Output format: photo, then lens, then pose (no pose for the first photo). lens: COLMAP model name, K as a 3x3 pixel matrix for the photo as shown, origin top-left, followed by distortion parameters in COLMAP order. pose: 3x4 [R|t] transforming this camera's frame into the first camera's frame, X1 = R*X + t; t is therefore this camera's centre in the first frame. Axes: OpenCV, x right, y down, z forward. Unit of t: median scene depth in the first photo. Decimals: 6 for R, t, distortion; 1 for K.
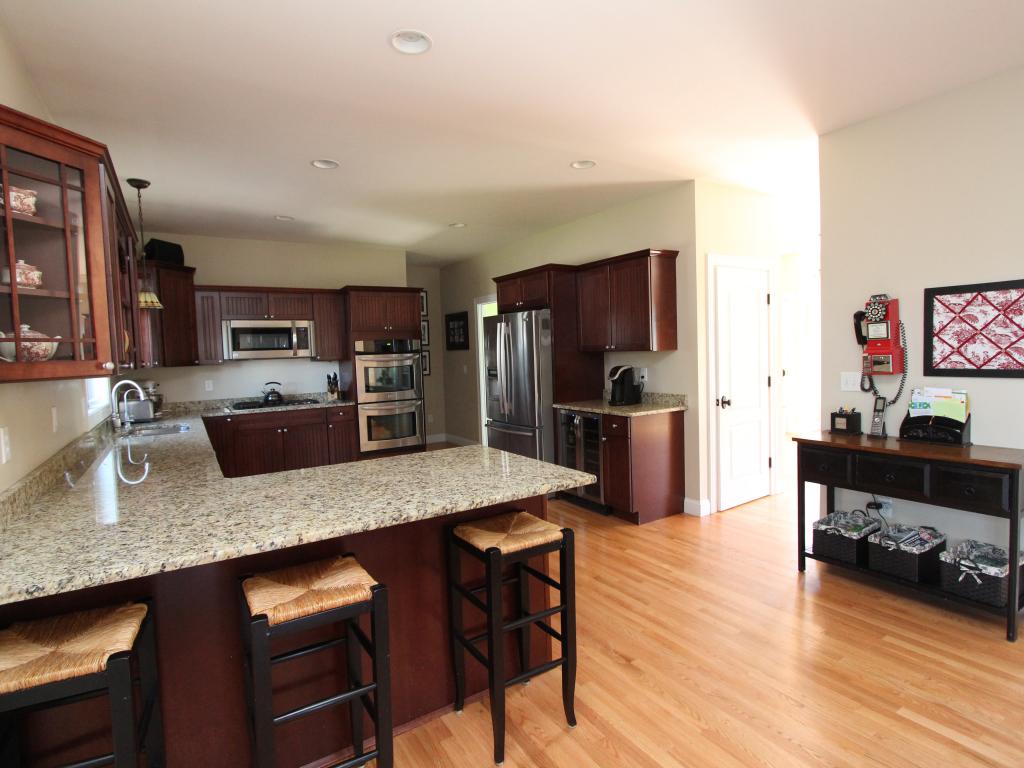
lens RADIAL K [[530.3, 0, 511.5], [0, 530.3, 382.7], [0, 0, 1]] dist [-0.021413, 0.000976]
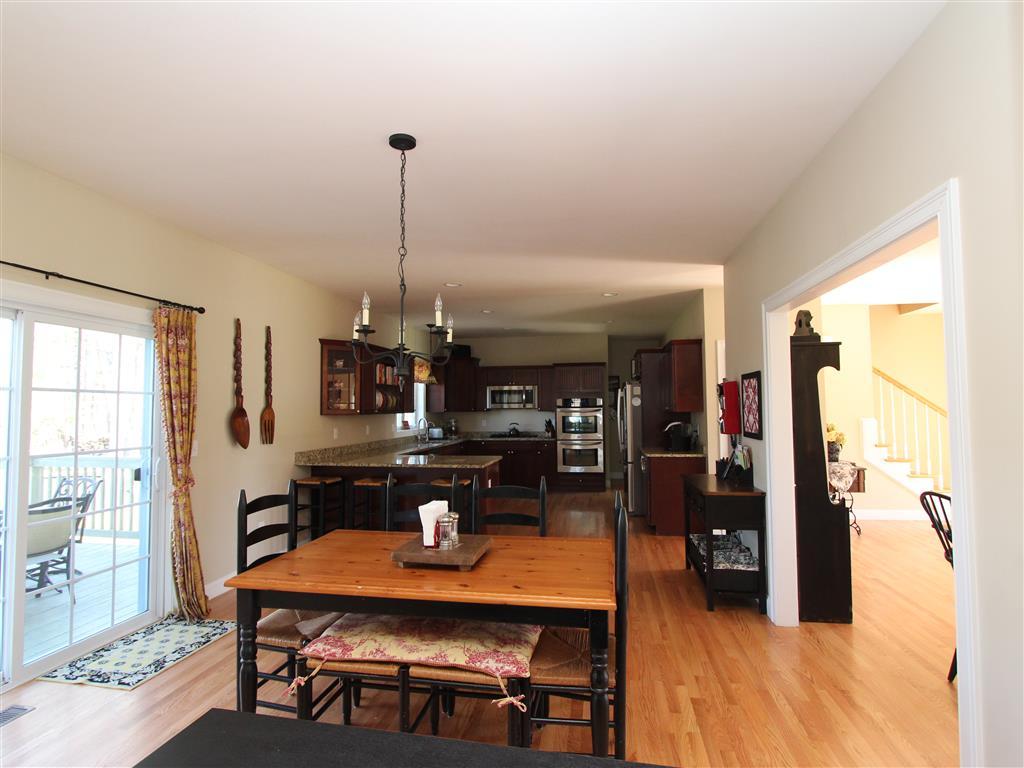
lens RADIAL K [[530.3, 0, 507.7], [0, 530.3, 383.9], [0, 0, 1]] dist [-0.021413, 0.000976]
pose [[0.738416, -0.003652, -0.674335, 0.652785], [-0.056439, 0.996142, -0.067198, -0.010330], [0.671979, 0.087679, 0.735362, -0.240294]]
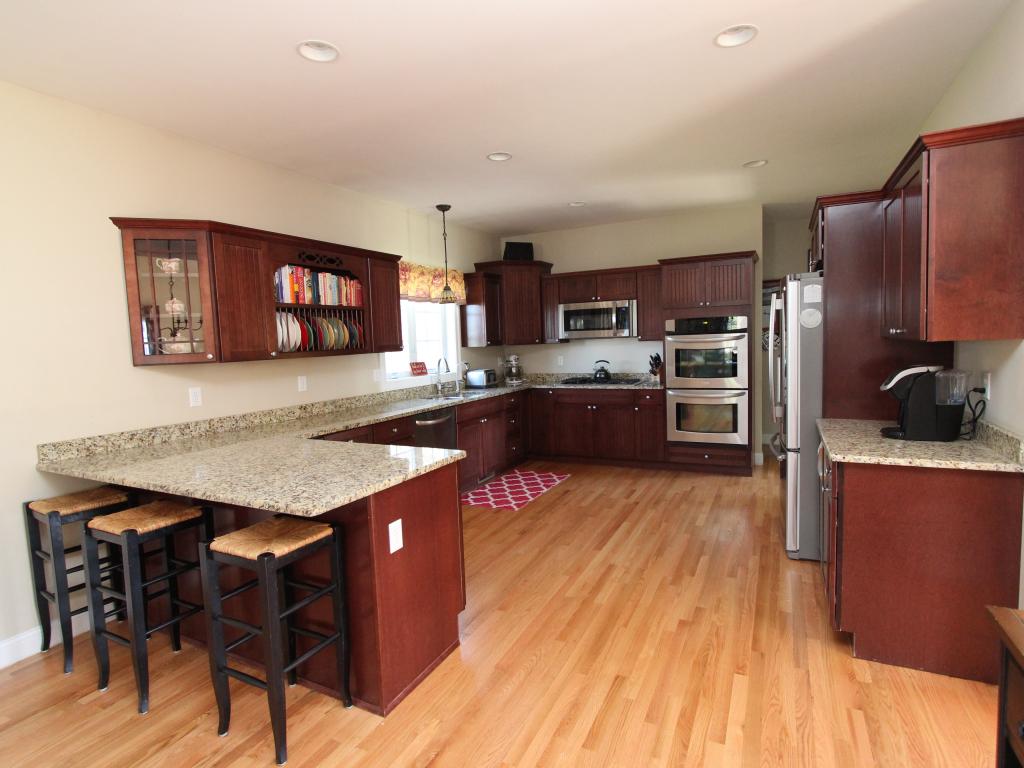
lens RADIAL K [[530.3, 0, 511.1], [0, 530.3, 381.8], [0, 0, 1]] dist [-0.021413, 0.000976]
pose [[0.514639, 0.082904, -0.853389, 0.363947], [-0.031662, 0.996473, 0.077710, -0.035489], [0.856822, -0.012973, 0.515449, 0.303108]]
